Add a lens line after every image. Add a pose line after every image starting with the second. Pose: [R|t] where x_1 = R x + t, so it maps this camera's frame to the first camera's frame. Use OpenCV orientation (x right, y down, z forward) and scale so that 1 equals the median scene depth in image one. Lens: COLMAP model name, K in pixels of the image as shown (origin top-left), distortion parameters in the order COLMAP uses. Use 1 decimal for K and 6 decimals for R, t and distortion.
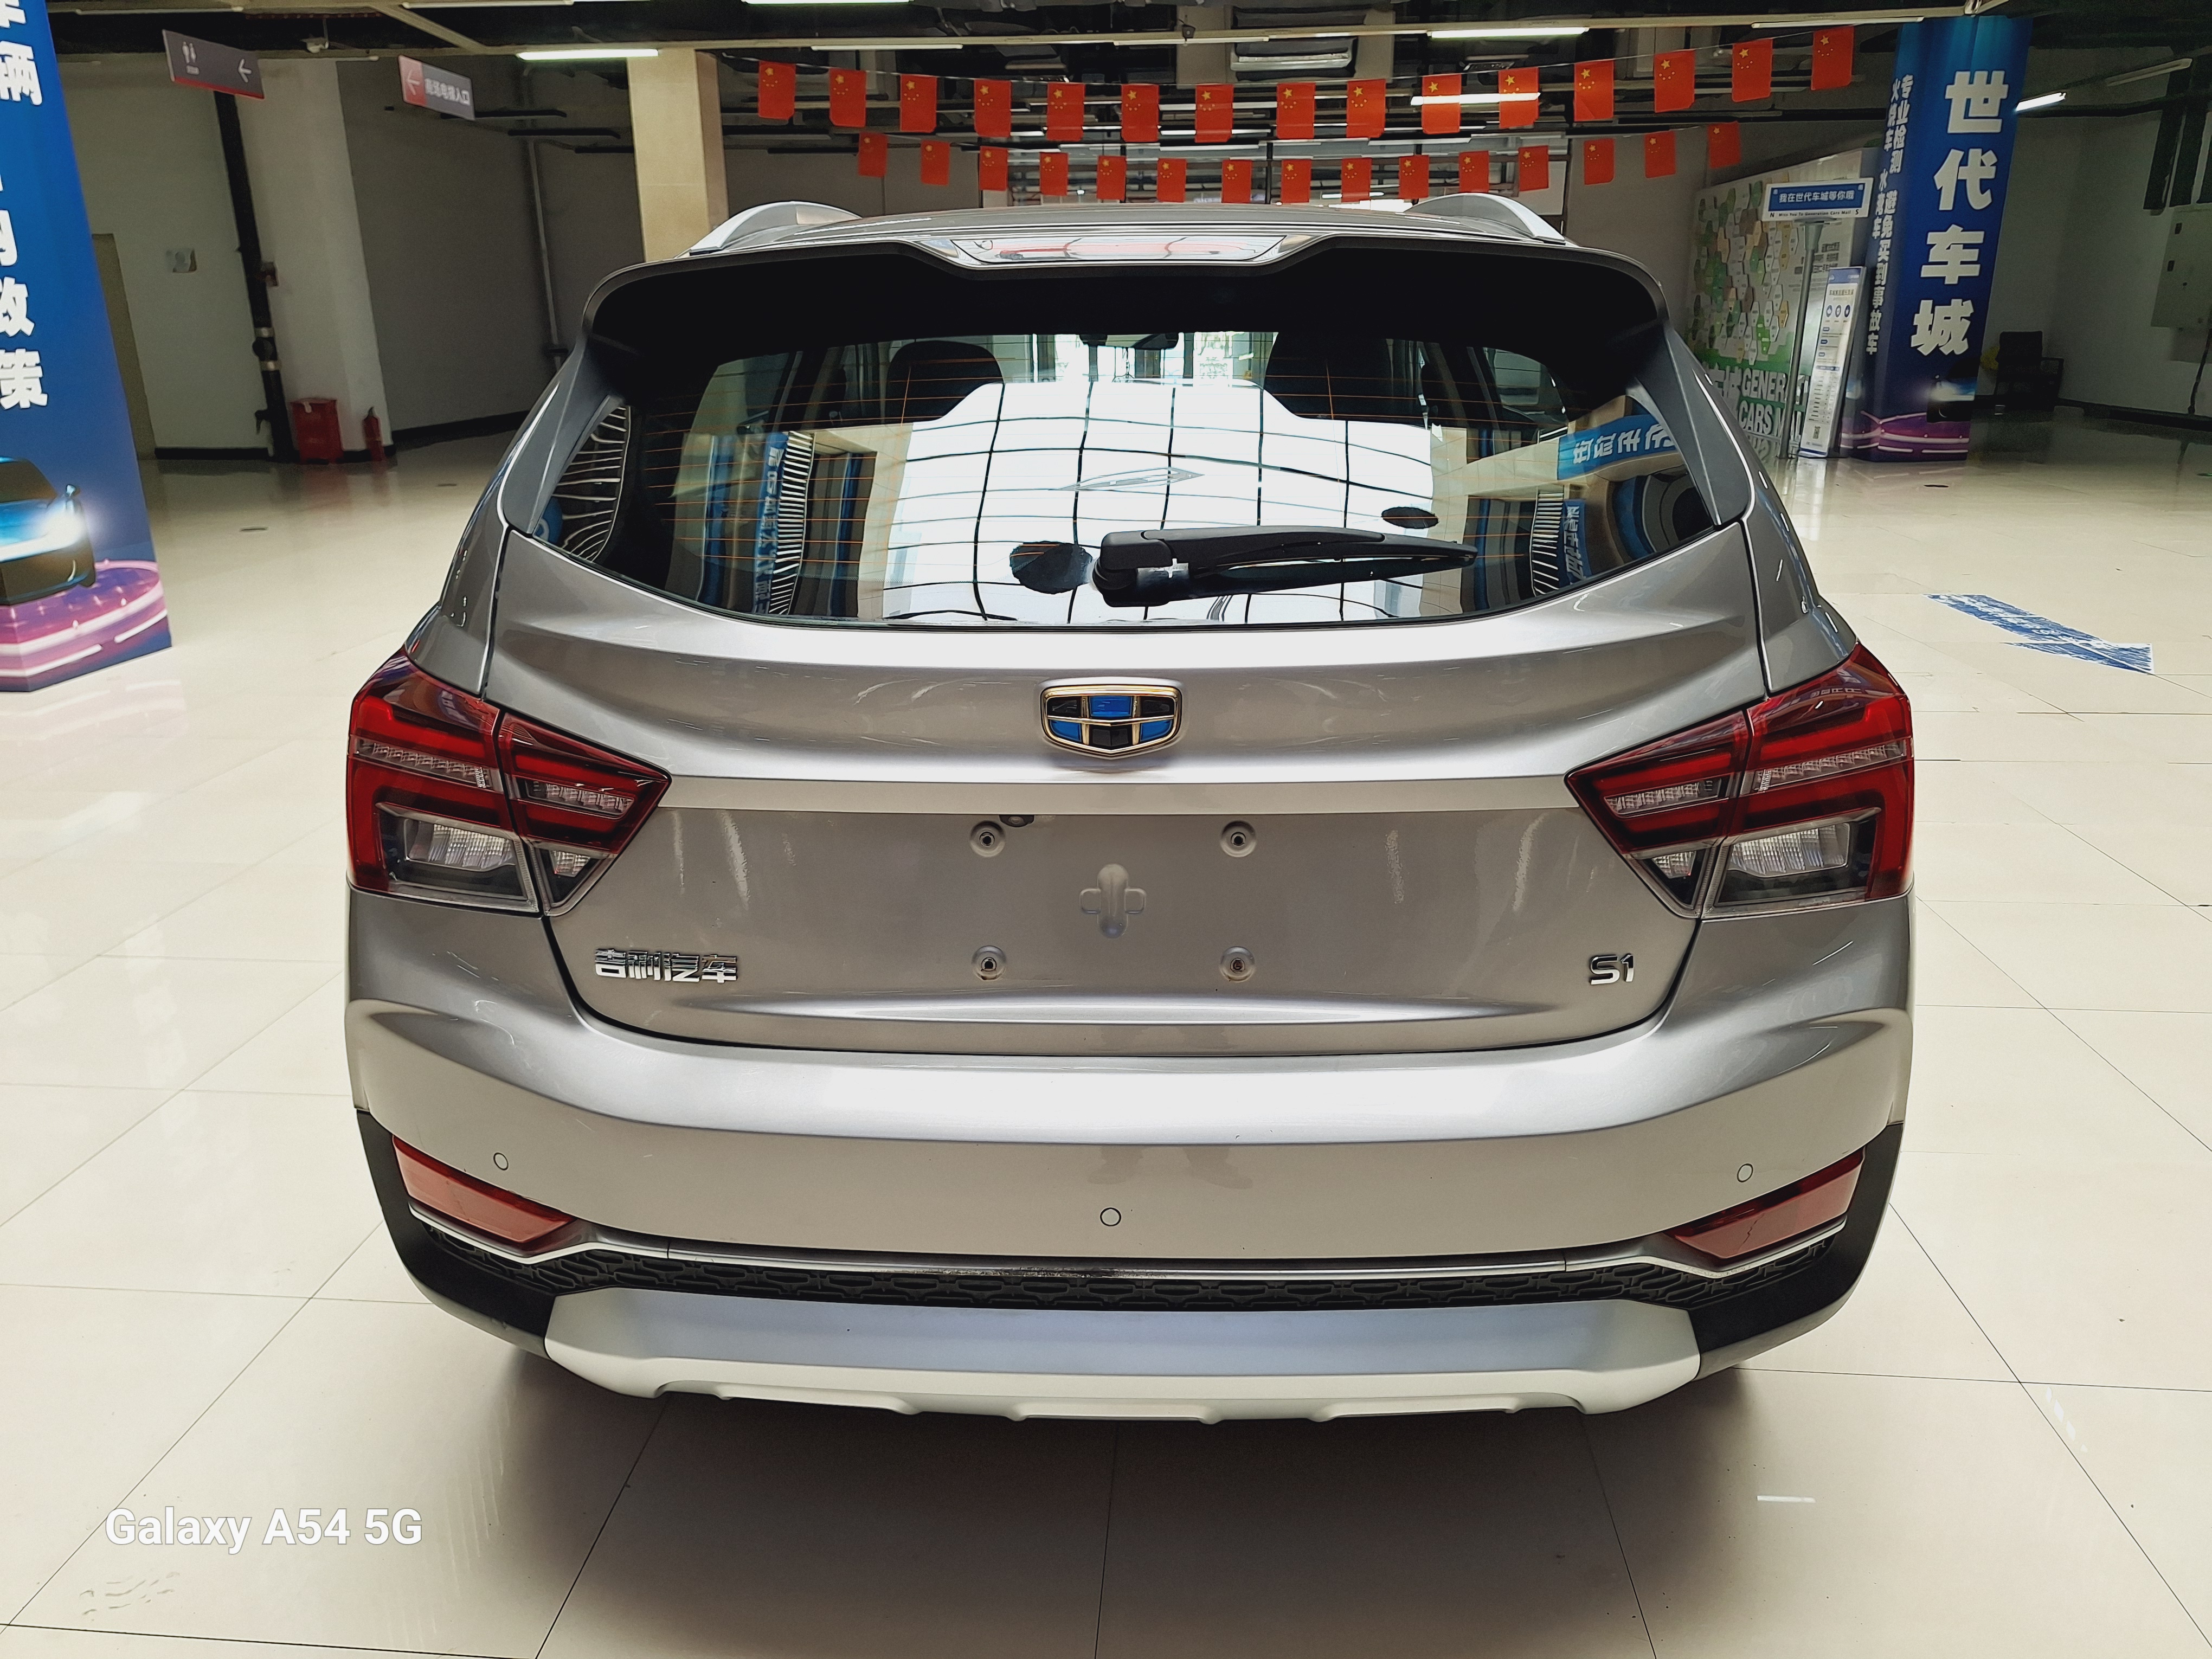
lens RADIAL K [[1564.4, 0, 1101.1], [0, 1564.4, 827.8], [0, 0, 1]] dist [-0.005489, -0.000407]
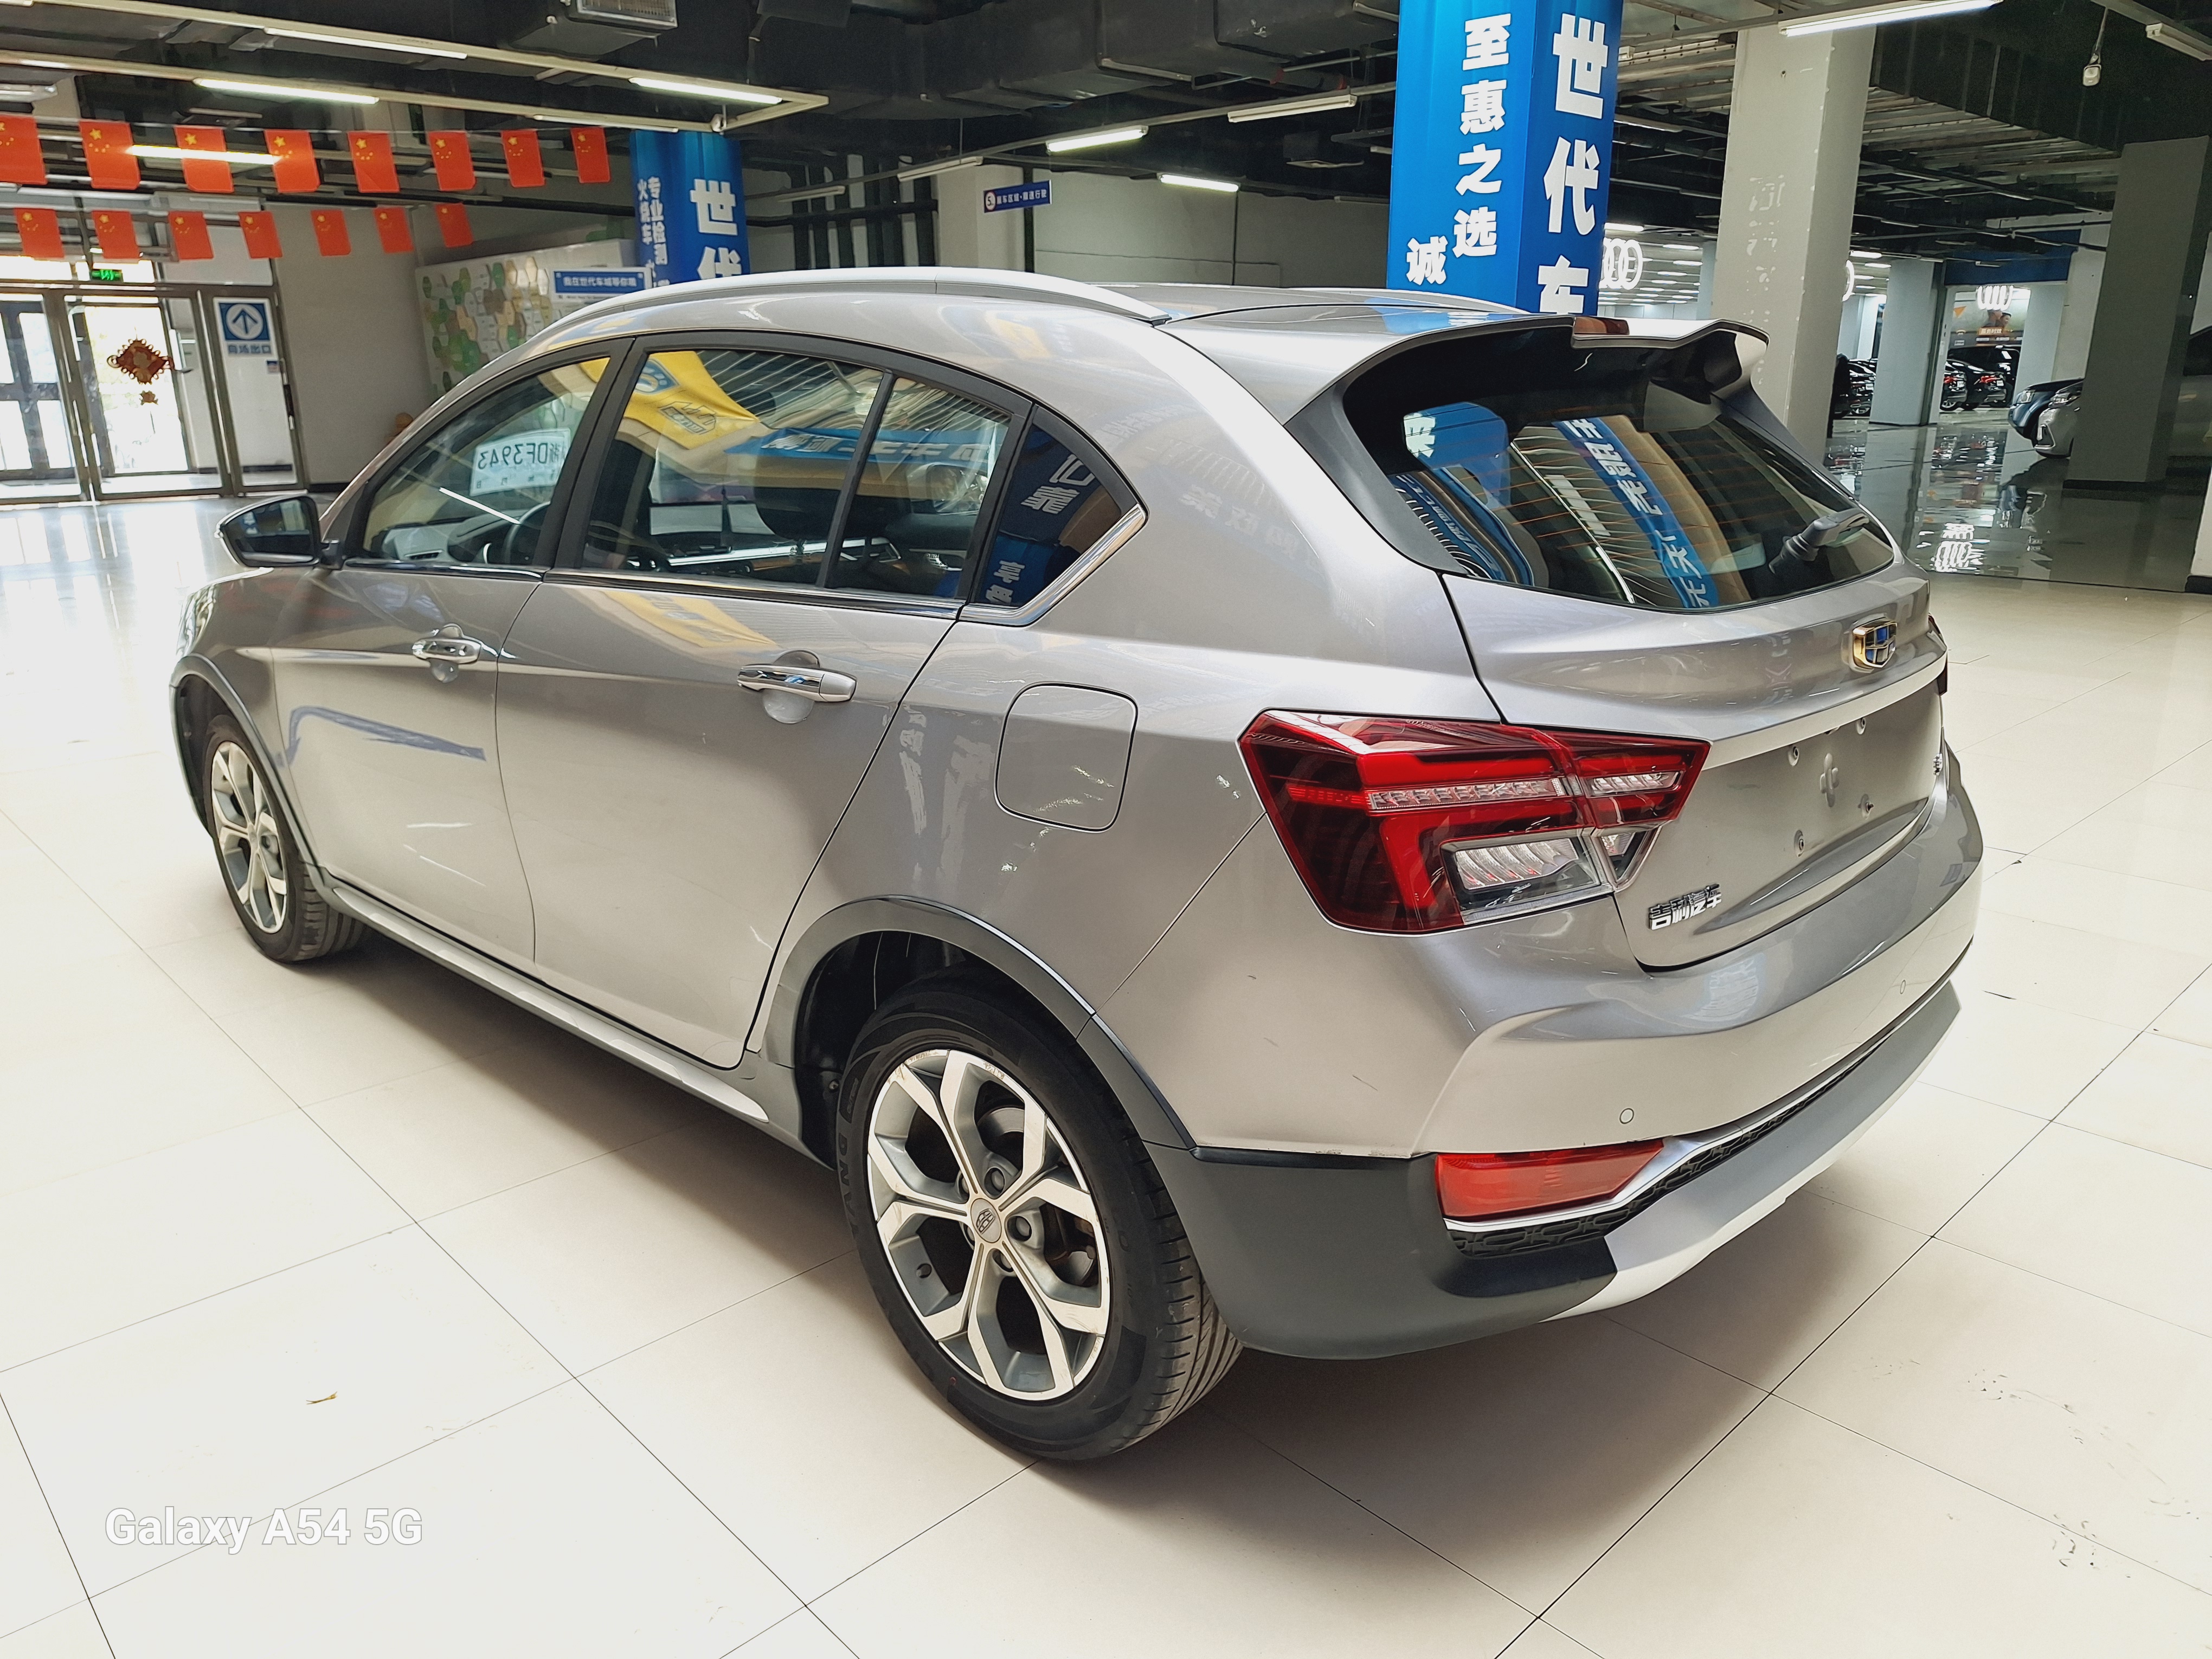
lens RADIAL K [[1564.4, 0, 1113.4], [0, 1564.4, 841.0], [0, 0, 1]] dist [-0.005489, -0.000407]
pose [[0.681227, -0.198043, 0.704776, -0.134463], [0.224613, 0.972823, 0.056256, -0.012273], [-0.696763, 0.119978, 0.707196, 0.042473]]
